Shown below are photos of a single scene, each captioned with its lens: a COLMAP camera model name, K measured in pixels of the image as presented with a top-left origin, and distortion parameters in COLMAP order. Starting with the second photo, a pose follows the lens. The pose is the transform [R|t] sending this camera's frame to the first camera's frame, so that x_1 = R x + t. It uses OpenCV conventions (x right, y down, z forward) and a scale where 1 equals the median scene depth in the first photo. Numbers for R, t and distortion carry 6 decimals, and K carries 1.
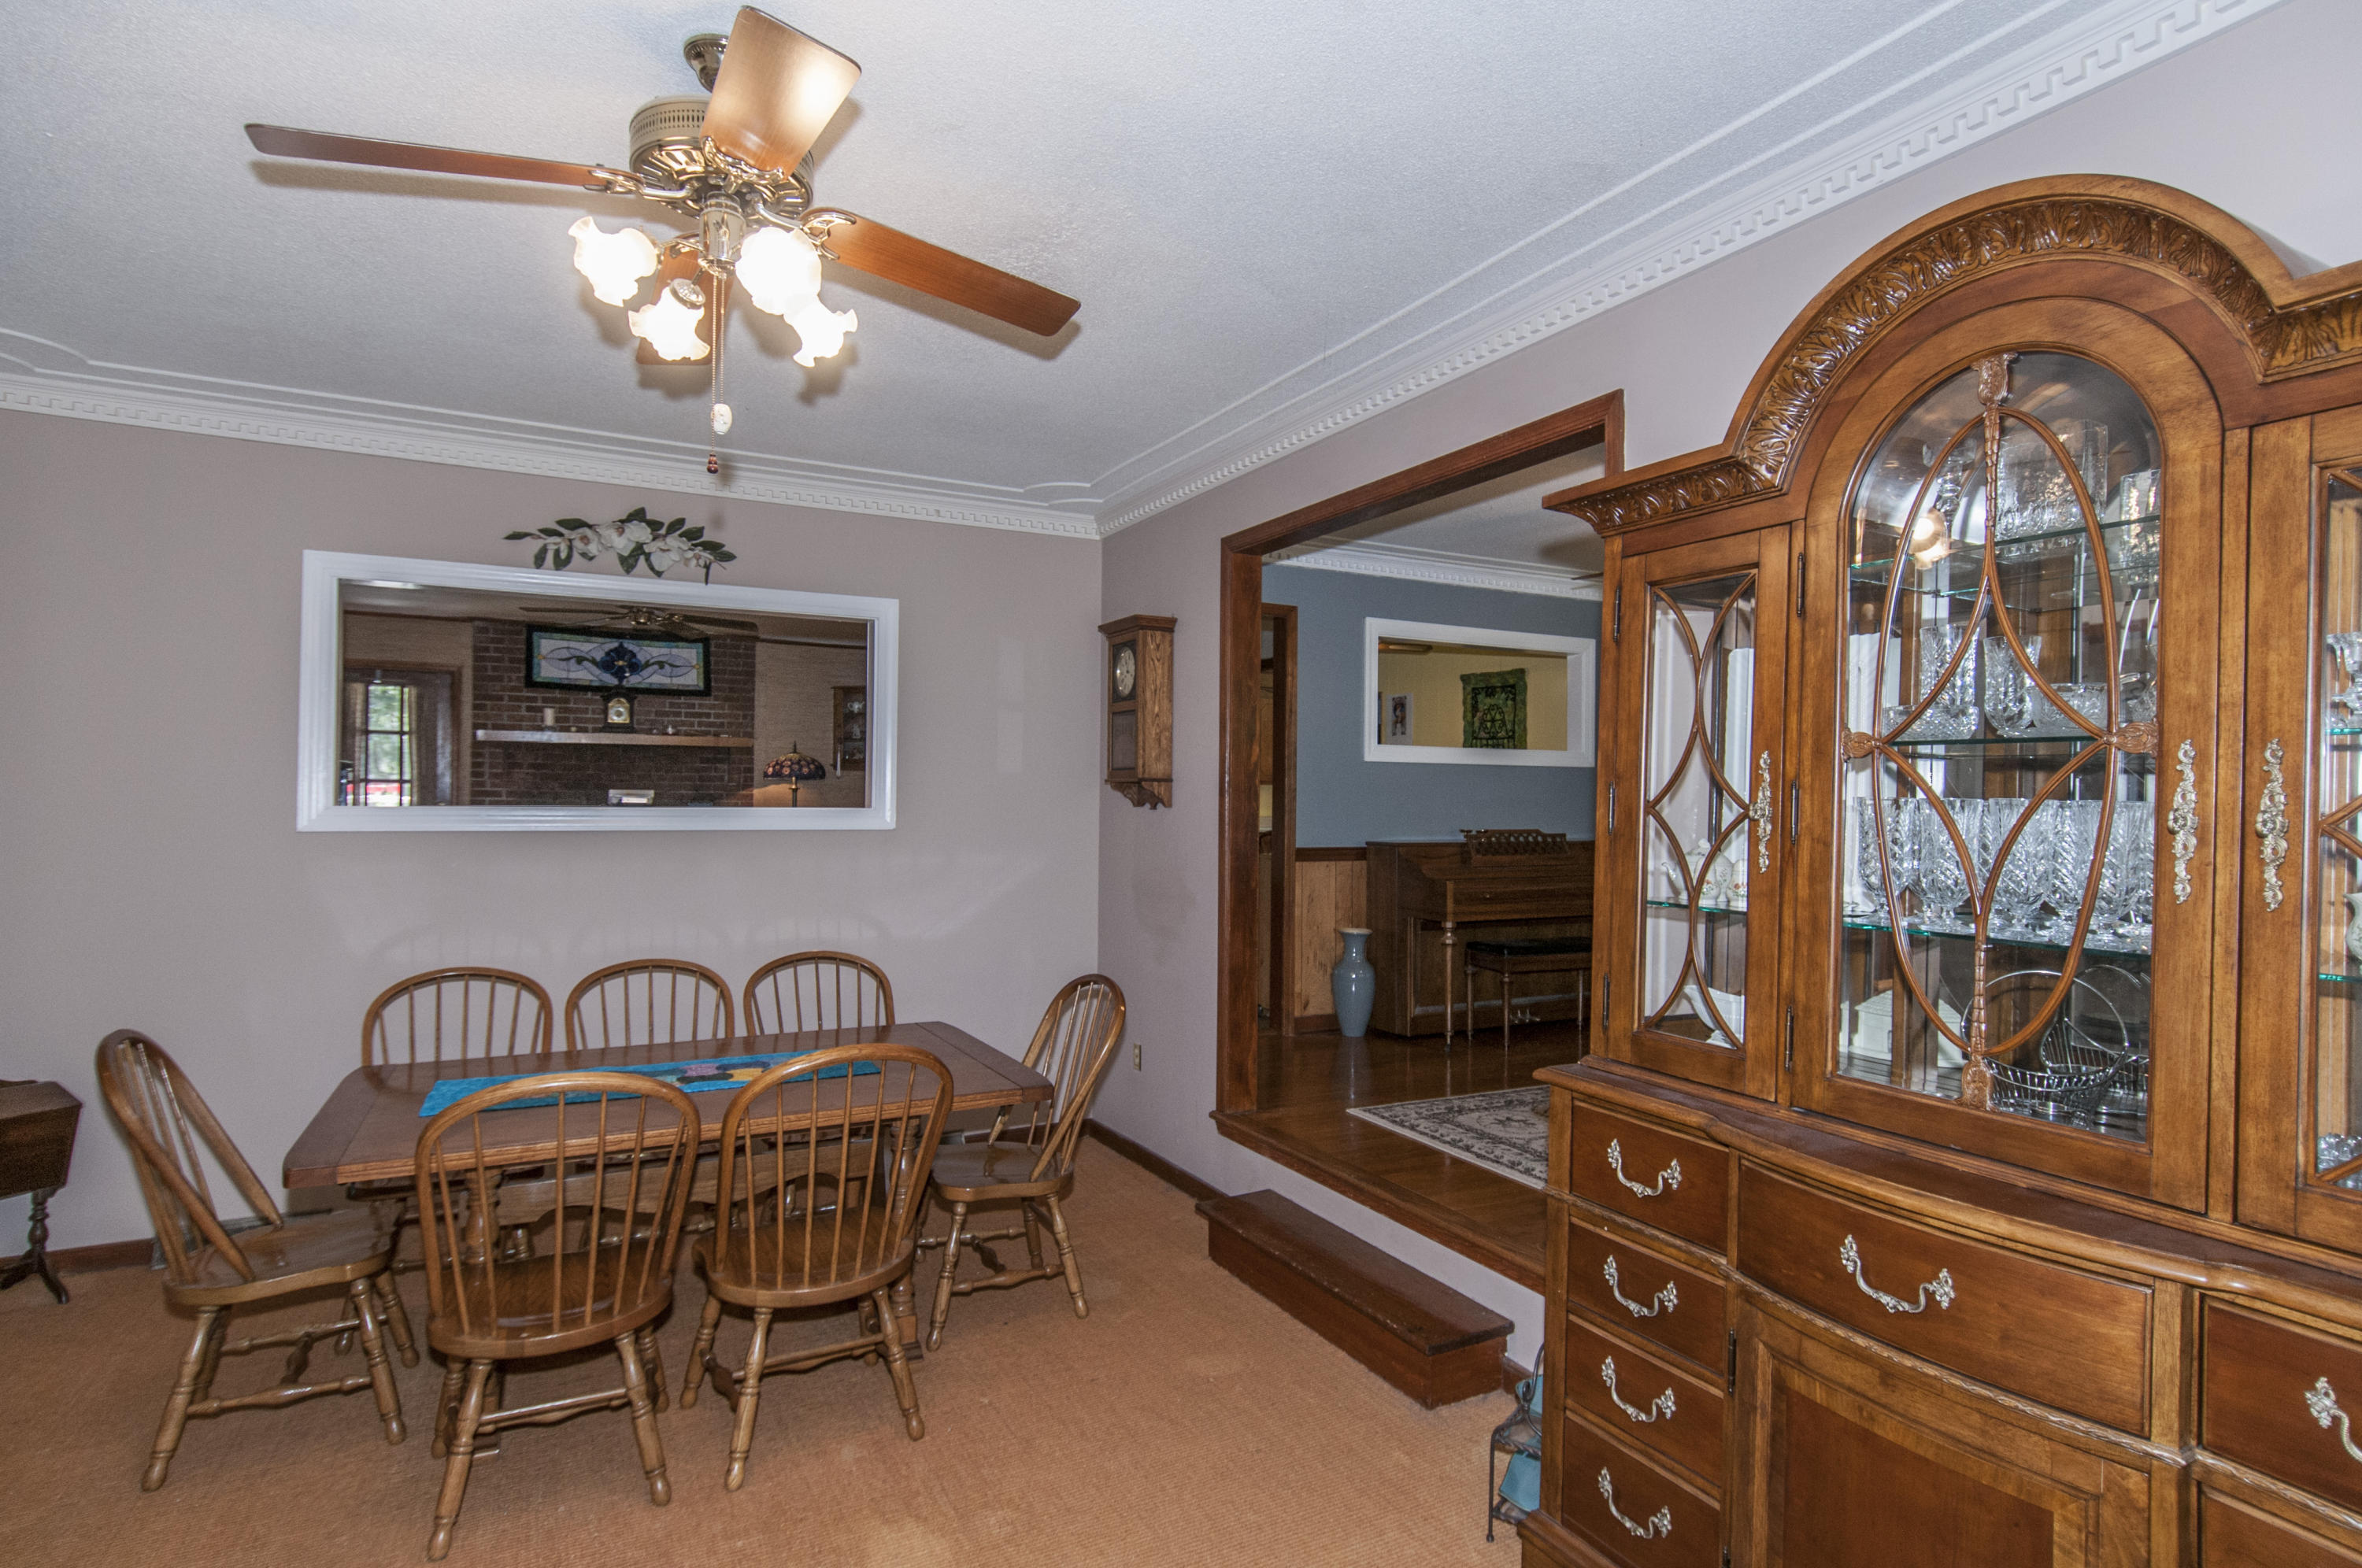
lens RADIAL K [[1218.0, 0, 1209.4], [0, 1218.0, 792.5], [0, 0, 1]] dist [0.017554, -0.019619]
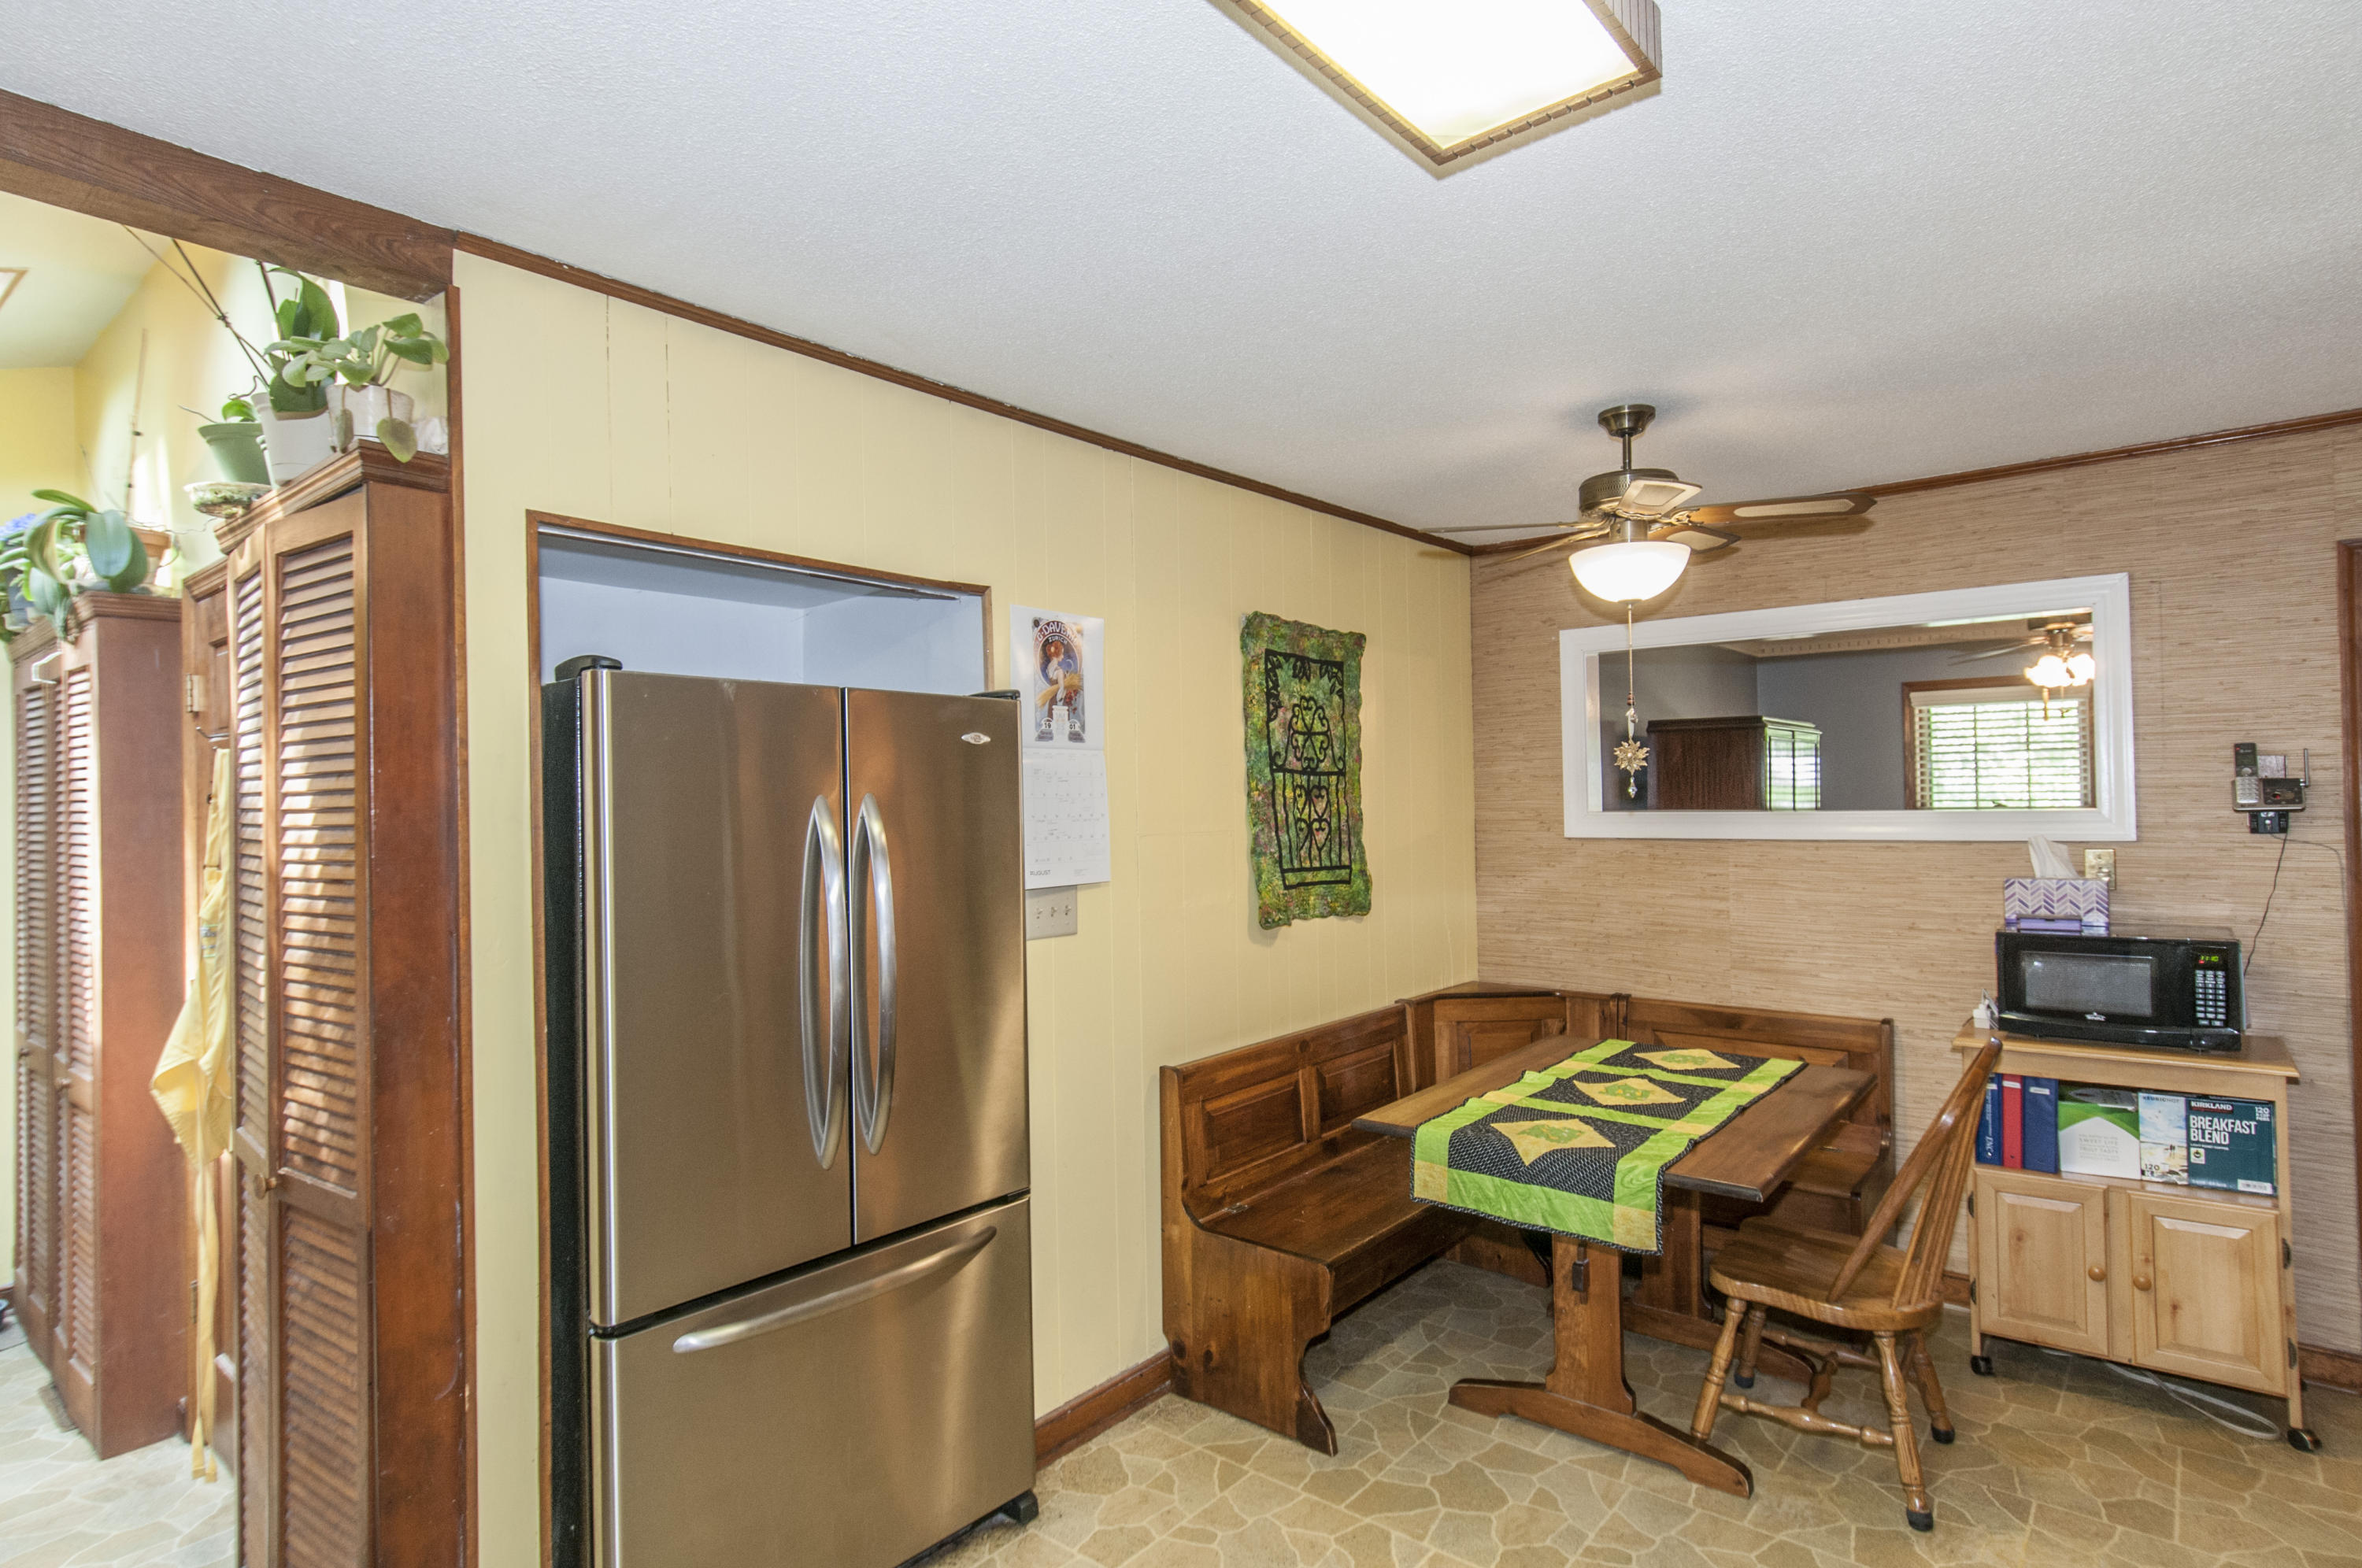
lens RADIAL K [[1218.0, 0, 1209.4], [0, 1218.0, 792.5], [0, 0, 1]] dist [0.017554, -0.019619]
pose [[-0.368190, 0.000065, 0.929751, -0.183425], [0.006688, 0.999974, 0.002579, -0.041030], [-0.929727, 0.007168, -0.368181, 1.281902]]
